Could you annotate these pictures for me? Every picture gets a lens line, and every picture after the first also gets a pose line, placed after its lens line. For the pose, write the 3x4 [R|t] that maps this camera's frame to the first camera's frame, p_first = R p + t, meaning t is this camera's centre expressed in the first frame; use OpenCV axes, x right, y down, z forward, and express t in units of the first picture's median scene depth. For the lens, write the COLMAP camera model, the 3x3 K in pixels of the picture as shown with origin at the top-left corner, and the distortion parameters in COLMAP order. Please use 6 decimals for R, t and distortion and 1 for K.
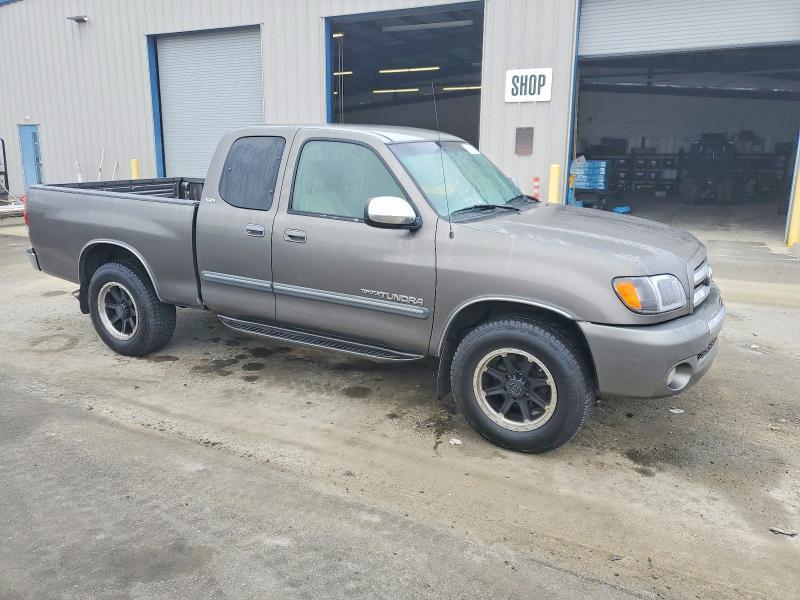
lens RADIAL K [[608.6, 0, 400.0], [0, 608.6, 300.0], [0, 0, 1]] dist [0.032395, -0.002479]
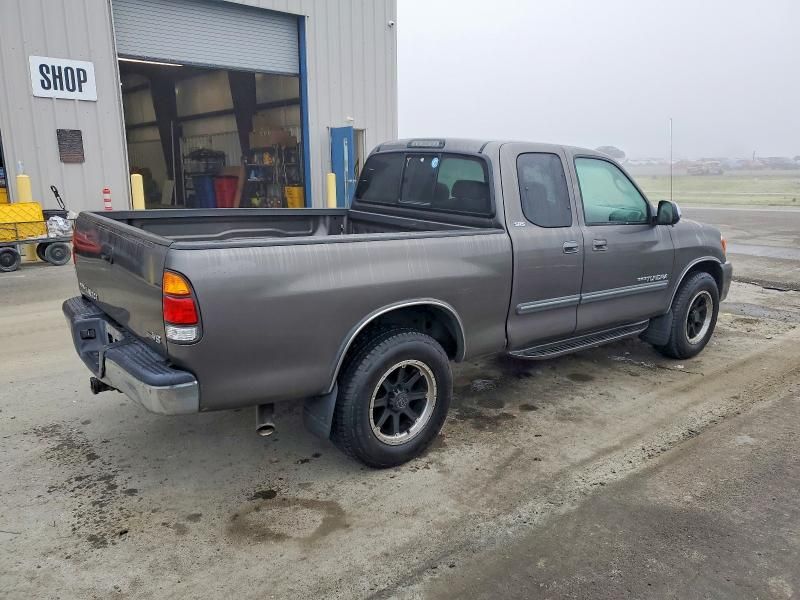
lens RADIAL K [[606.9, 0, 416.0], [0, 606.9, 300.0], [0, 0, 1]] dist [0.020321, -0.001346]
pose [[0.385742, -0.208071, 0.898838, -1.084666], [0.212604, 0.968064, 0.132855, -0.188197], [-0.897777, 0.139849, 0.417659, 0.716868]]
